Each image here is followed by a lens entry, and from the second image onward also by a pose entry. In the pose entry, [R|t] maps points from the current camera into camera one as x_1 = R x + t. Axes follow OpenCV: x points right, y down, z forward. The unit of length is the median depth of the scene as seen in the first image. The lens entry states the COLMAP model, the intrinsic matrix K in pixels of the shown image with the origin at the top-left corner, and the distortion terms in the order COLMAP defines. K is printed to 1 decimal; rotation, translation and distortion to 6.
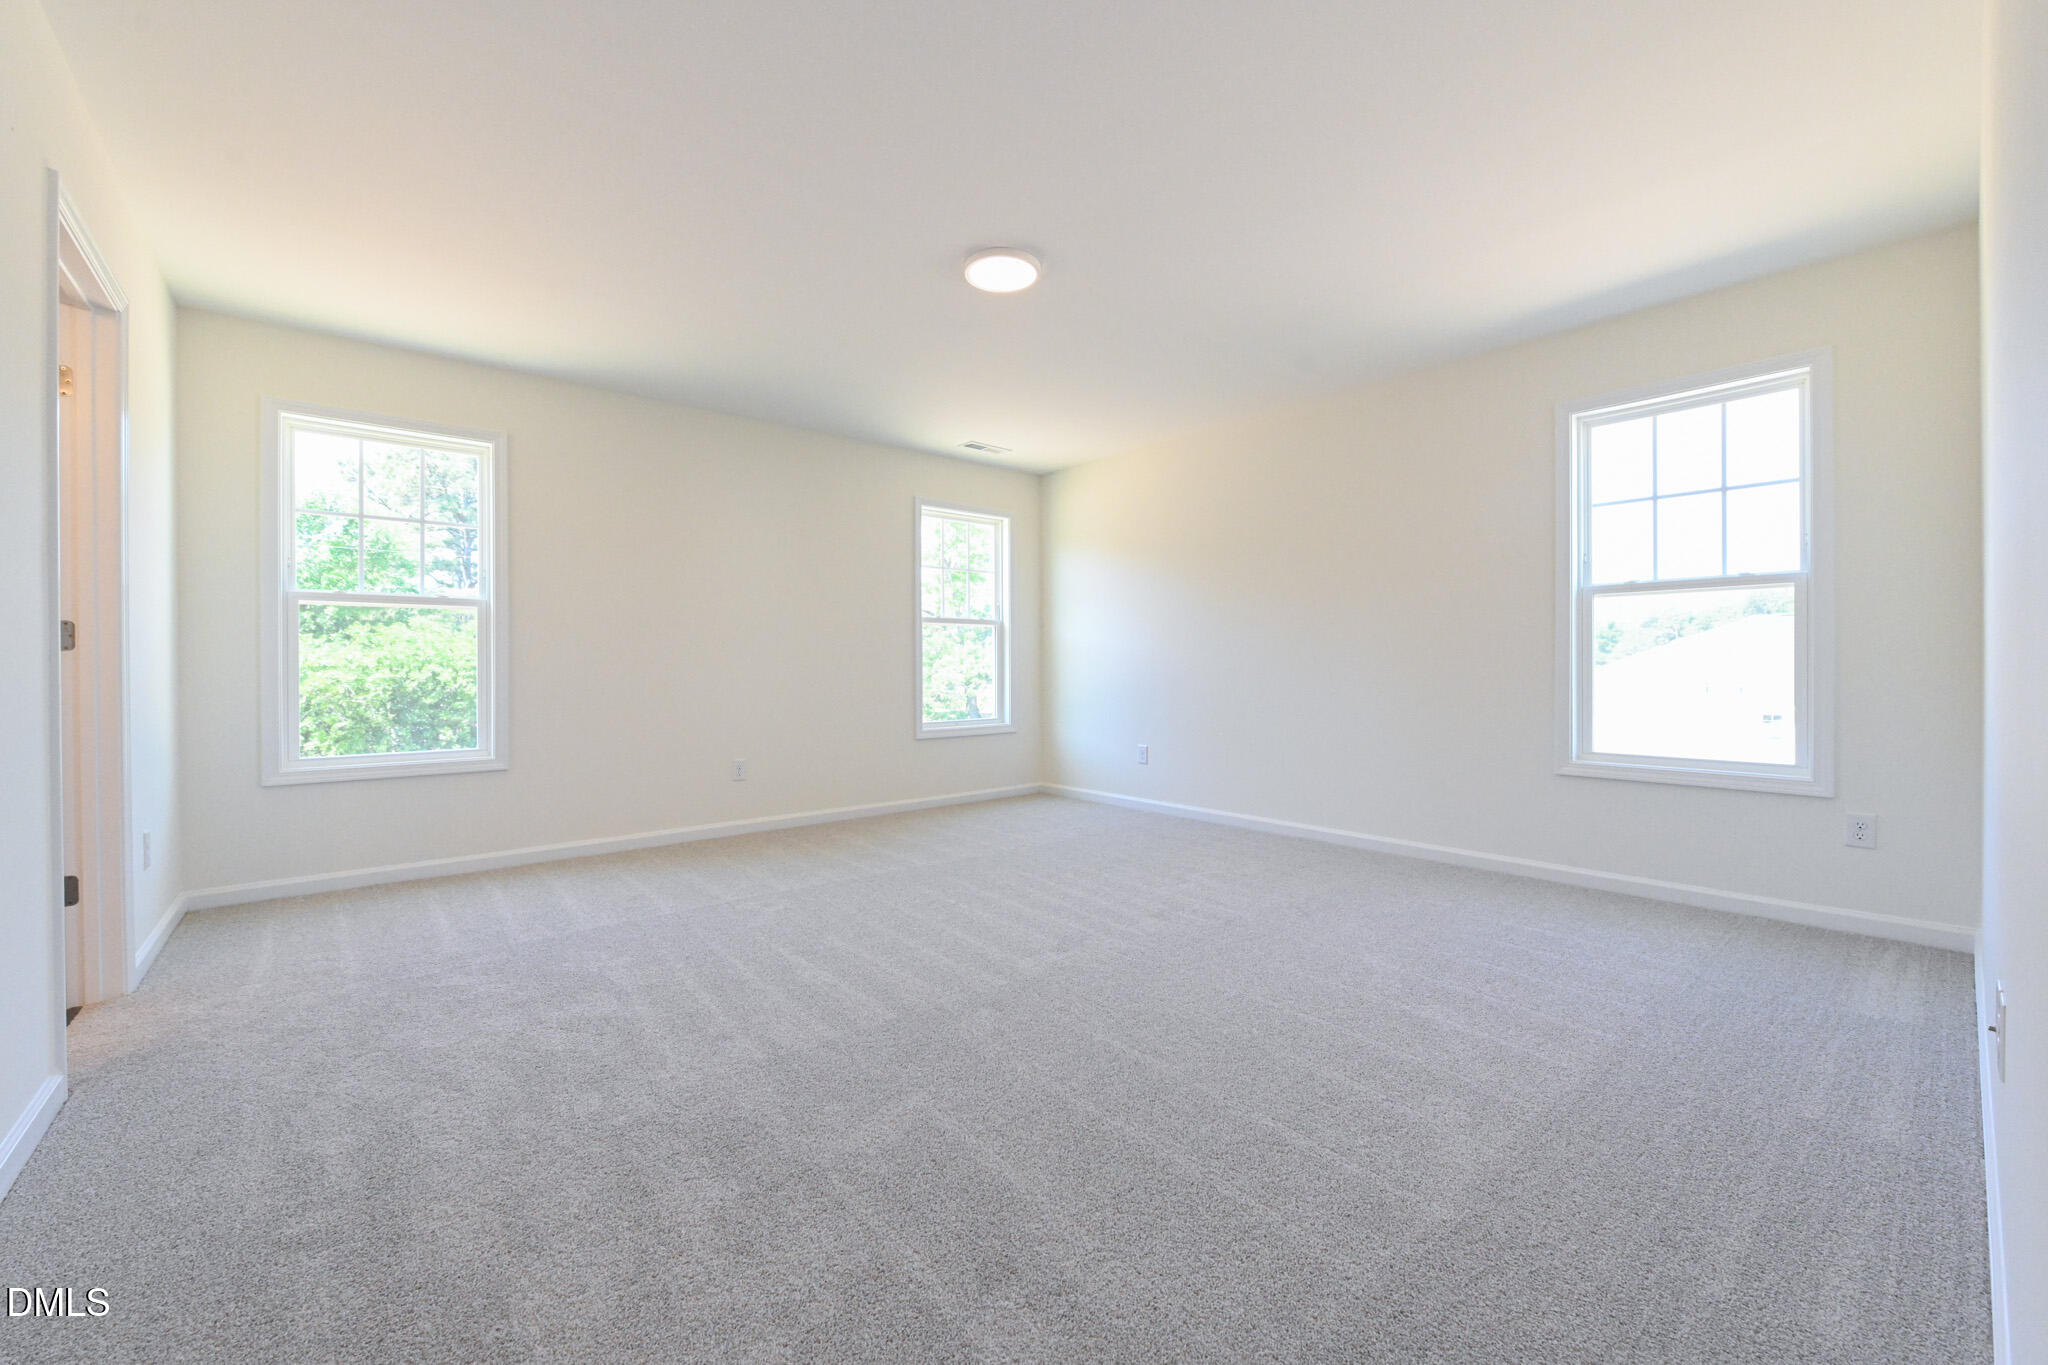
lens RADIAL K [[813.3, 0, 1035.3], [0, 813.3, 679.7], [0, 0, 1]] dist [-0.007902, -0.000713]
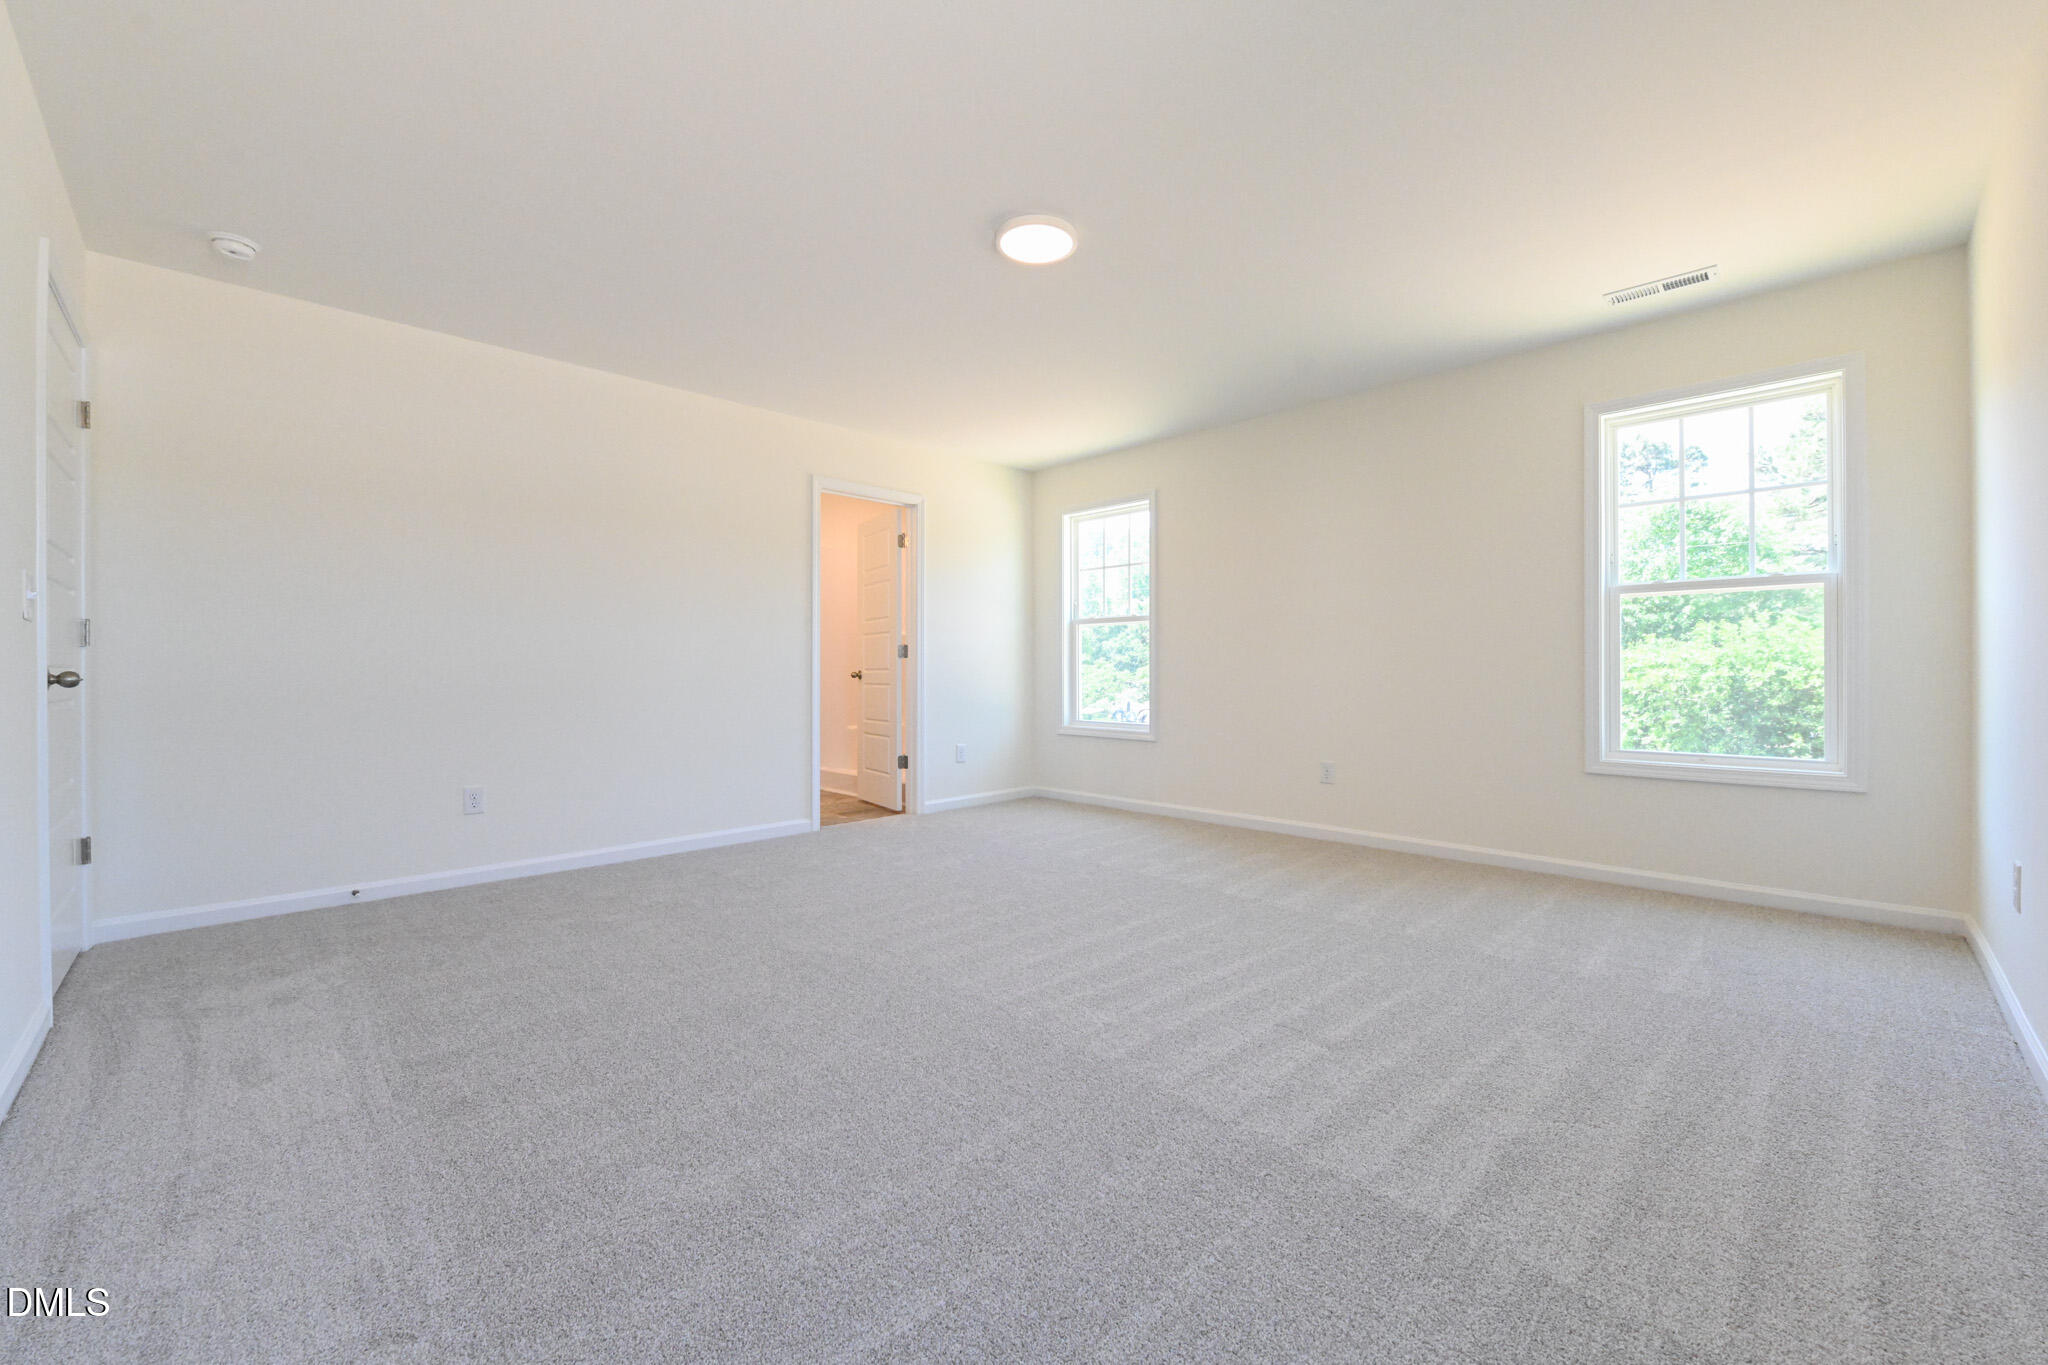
lens RADIAL K [[813.3, 0, 1023.4], [0, 813.3, 675.1], [0, 0, 1]] dist [-0.007902, -0.000713]
pose [[0.033717, 0.007731, -0.999402, 0.122884], [-0.011389, 0.999908, 0.007351, -0.001348], [0.999367, 0.011134, 0.033802, 0.137676]]
